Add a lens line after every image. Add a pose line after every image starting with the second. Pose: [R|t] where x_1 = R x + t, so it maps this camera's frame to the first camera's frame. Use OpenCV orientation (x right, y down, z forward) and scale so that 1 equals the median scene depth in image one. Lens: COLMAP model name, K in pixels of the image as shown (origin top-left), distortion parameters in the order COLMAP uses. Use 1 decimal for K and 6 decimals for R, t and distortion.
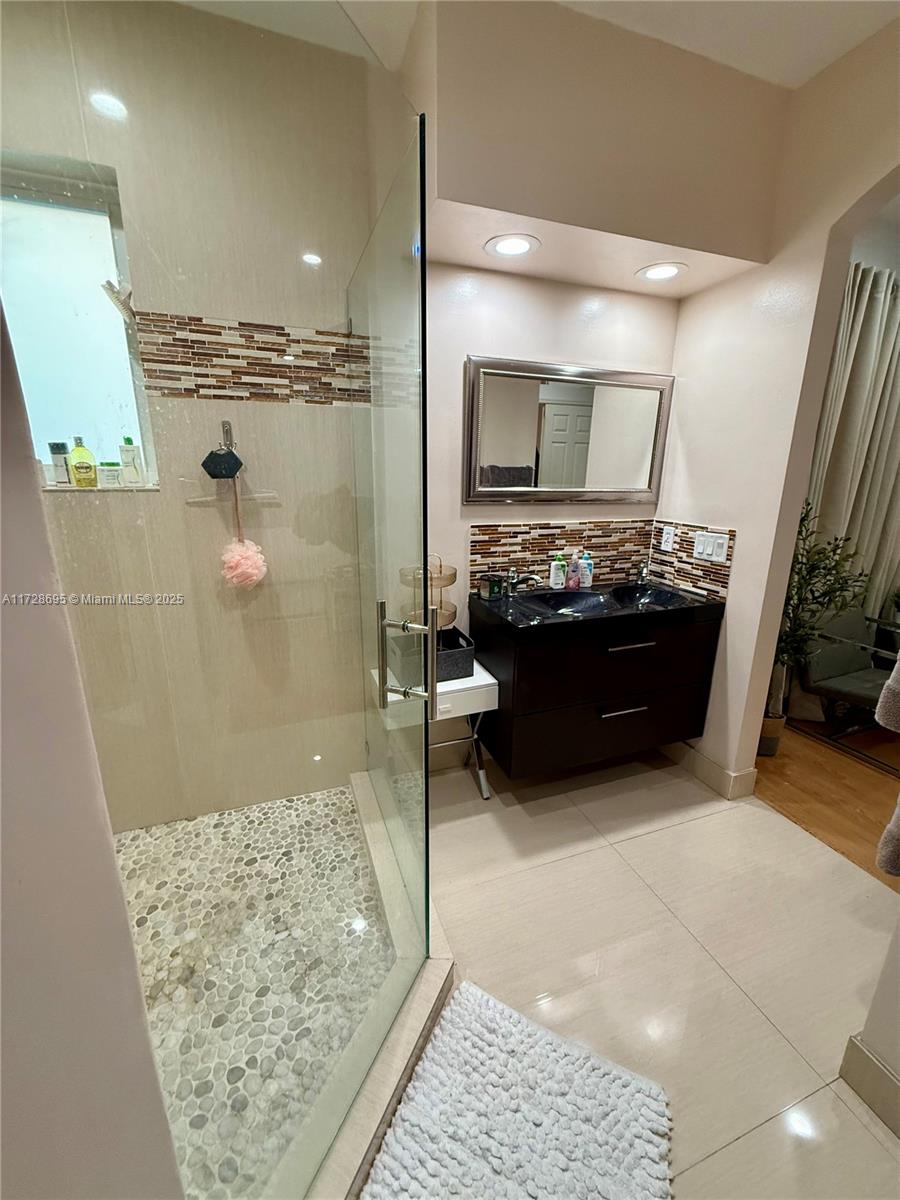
lens RADIAL K [[482.2, 0, 451.5], [0, 482.2, 596.8], [0, 0, 1]] dist [-0.000344, -0.000351]
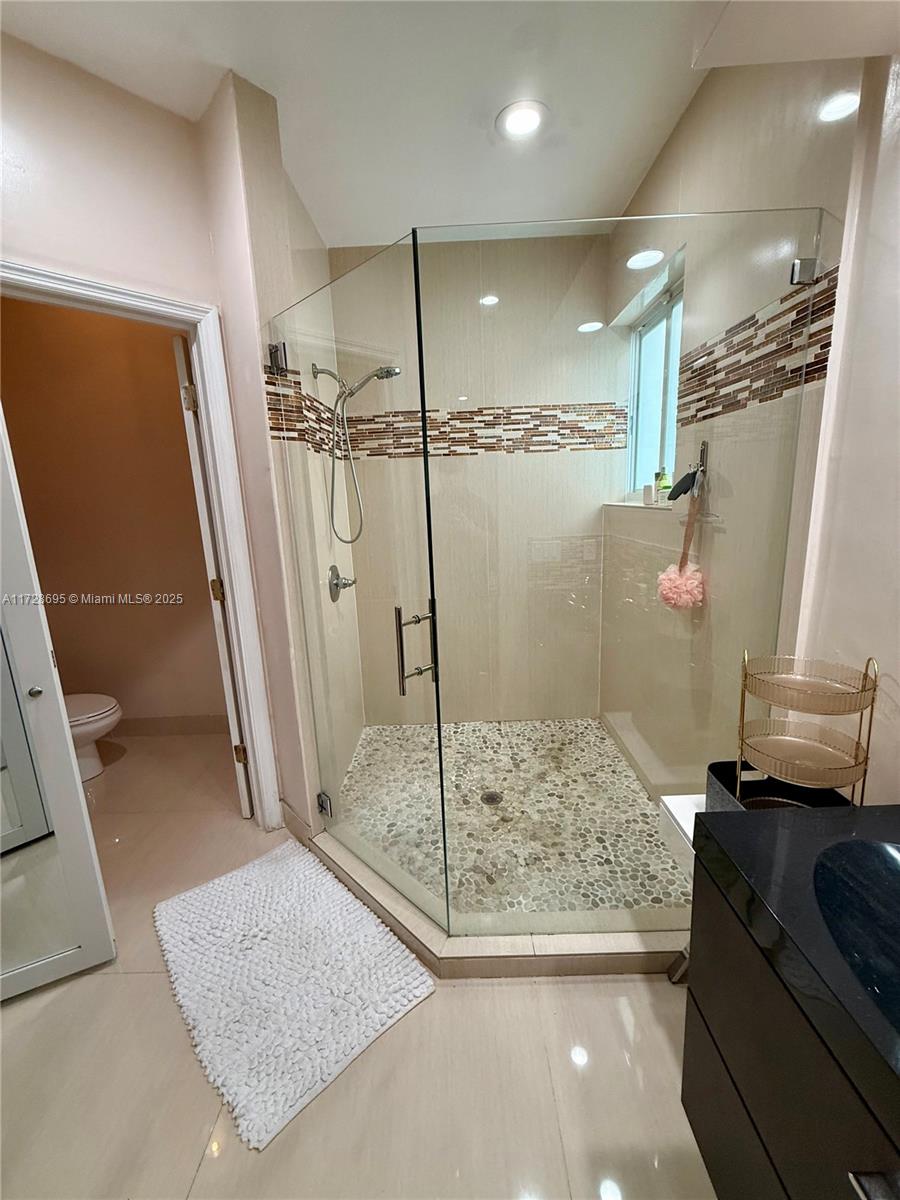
lens RADIAL K [[482.2, 0, 451.1], [0, 482.2, 597.6], [0, 0, 1]] dist [-0.000344, -0.000351]
pose [[-0.347321, 0.200537, -0.916053, 0.650929], [-0.204859, 0.937046, 0.282804, -0.235400], [0.915096, 0.285885, -0.284374, 0.884485]]
